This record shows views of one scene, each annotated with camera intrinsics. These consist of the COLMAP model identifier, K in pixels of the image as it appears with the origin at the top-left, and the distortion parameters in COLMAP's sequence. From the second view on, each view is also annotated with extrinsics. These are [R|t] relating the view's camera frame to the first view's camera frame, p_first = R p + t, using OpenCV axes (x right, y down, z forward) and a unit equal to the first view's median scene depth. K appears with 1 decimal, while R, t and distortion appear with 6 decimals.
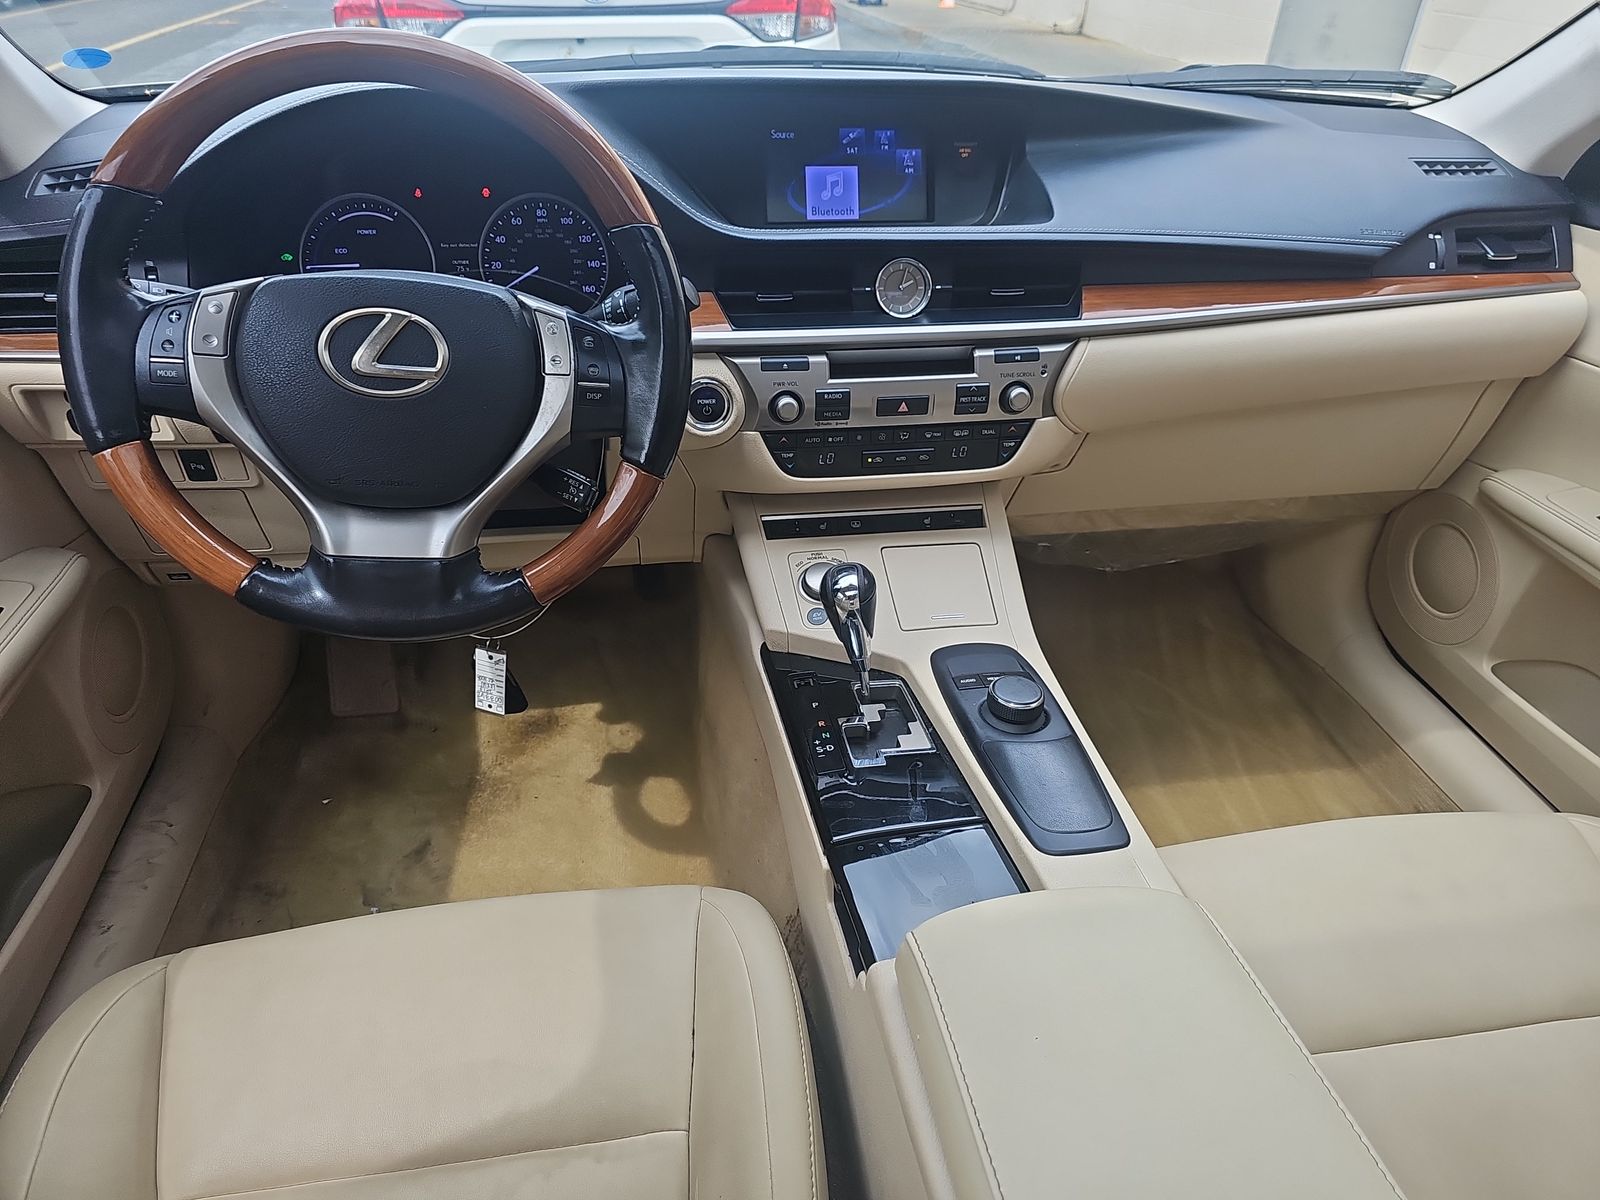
lens RADIAL K [[1064.3, 0, 793.3], [0, 1064.3, 598.2], [0, 0, 1]] dist [0.058087, -0.005256]
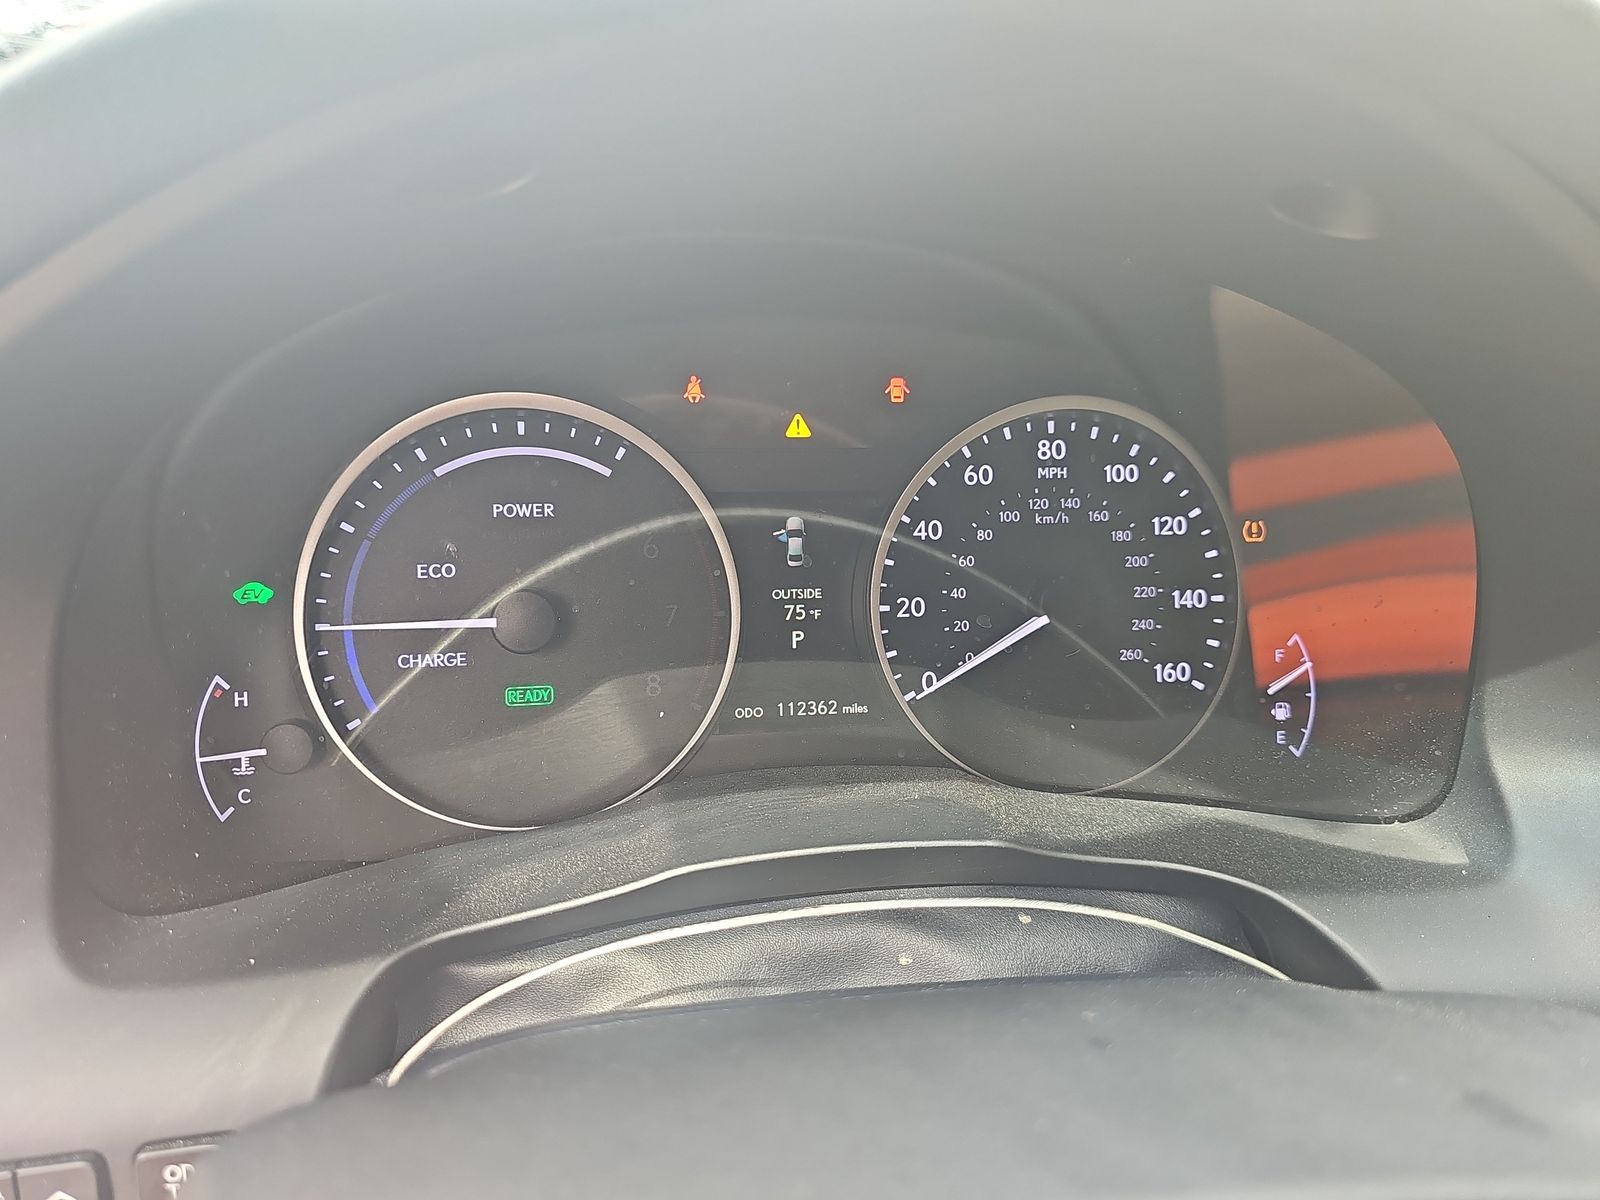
lens RADIAL K [[1064.3, 0, 804.1], [0, 1064.3, 611.2], [0, 0, 1]] dist [0.058087, -0.005256]
pose [[0.999435, 0.020173, 0.026885, -0.328560], [-0.016871, 0.992890, -0.117831, -0.280845], [-0.029071, 0.117310, 0.992670, 0.712509]]
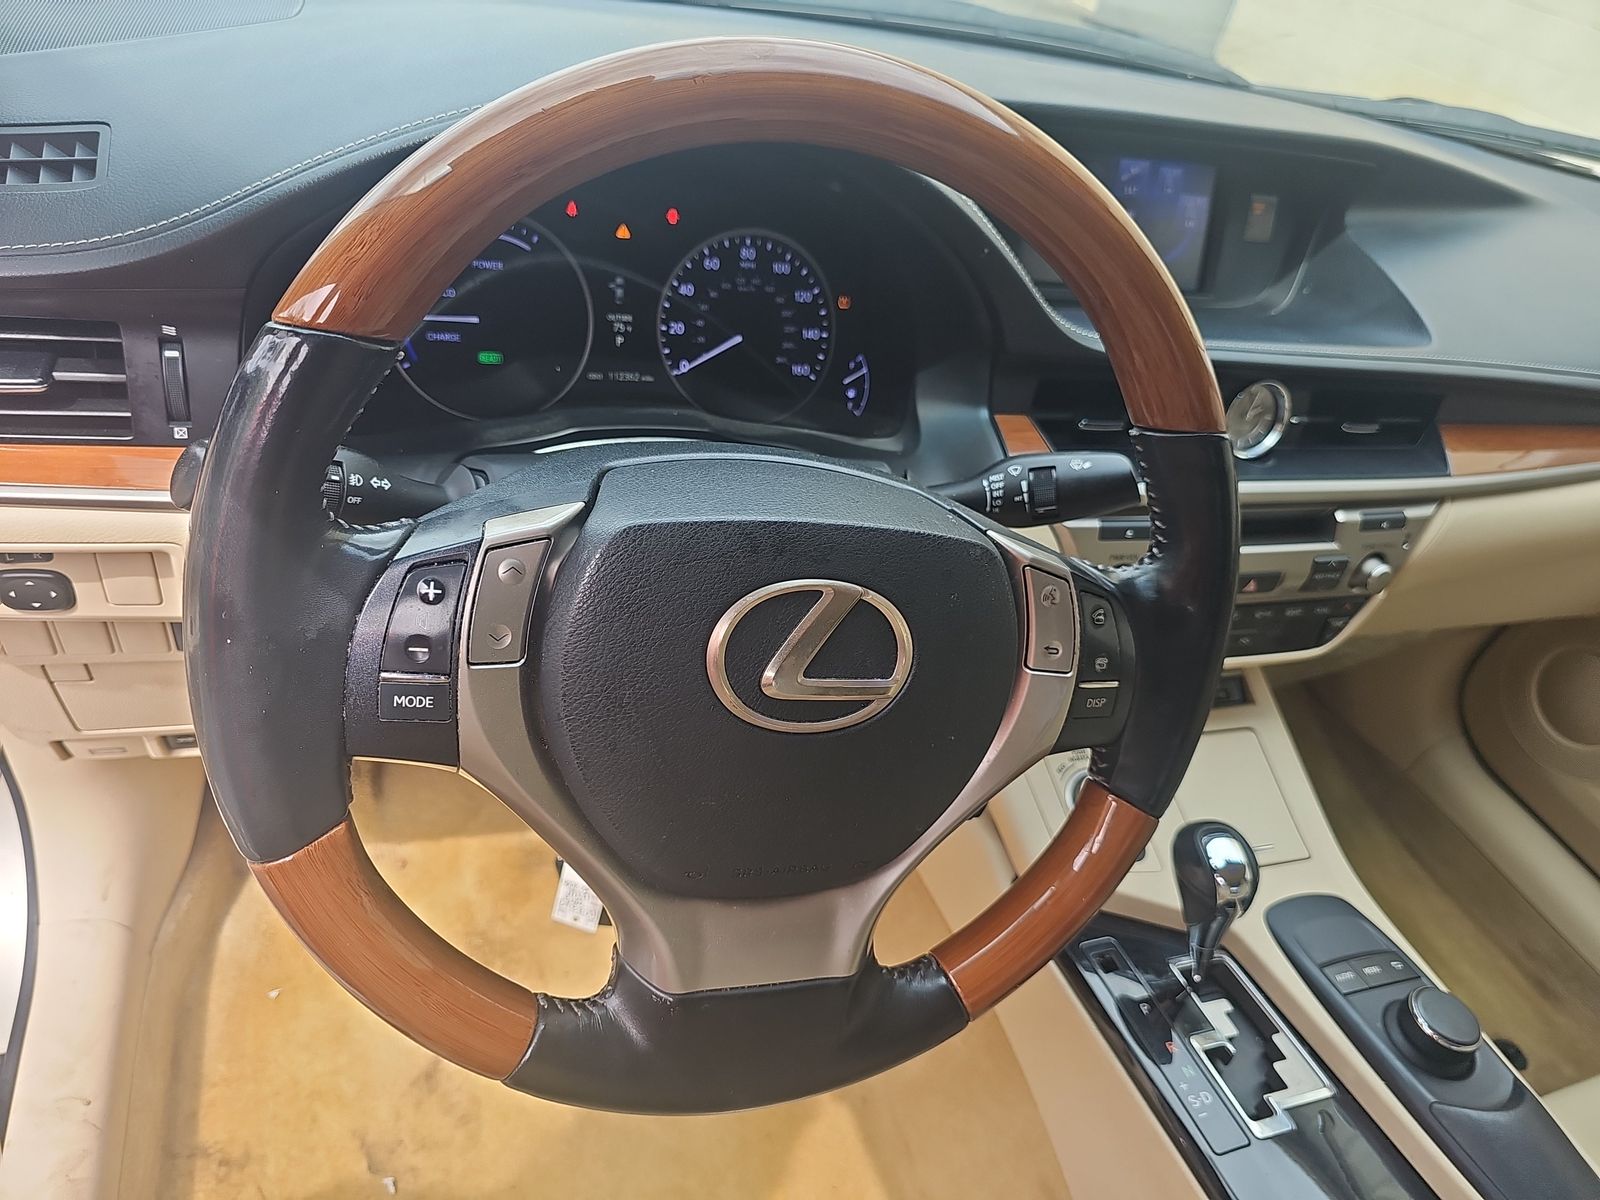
lens RADIAL K [[1064.3, 0, 798.5], [0, 1064.3, 607.3], [0, 0, 1]] dist [0.058087, -0.005256]
pose [[0.973041, 0.030357, 0.228627, -0.361820], [-0.054833, 0.993325, 0.101479, -0.217667], [-0.224020, -0.111280, 0.968211, 0.337992]]
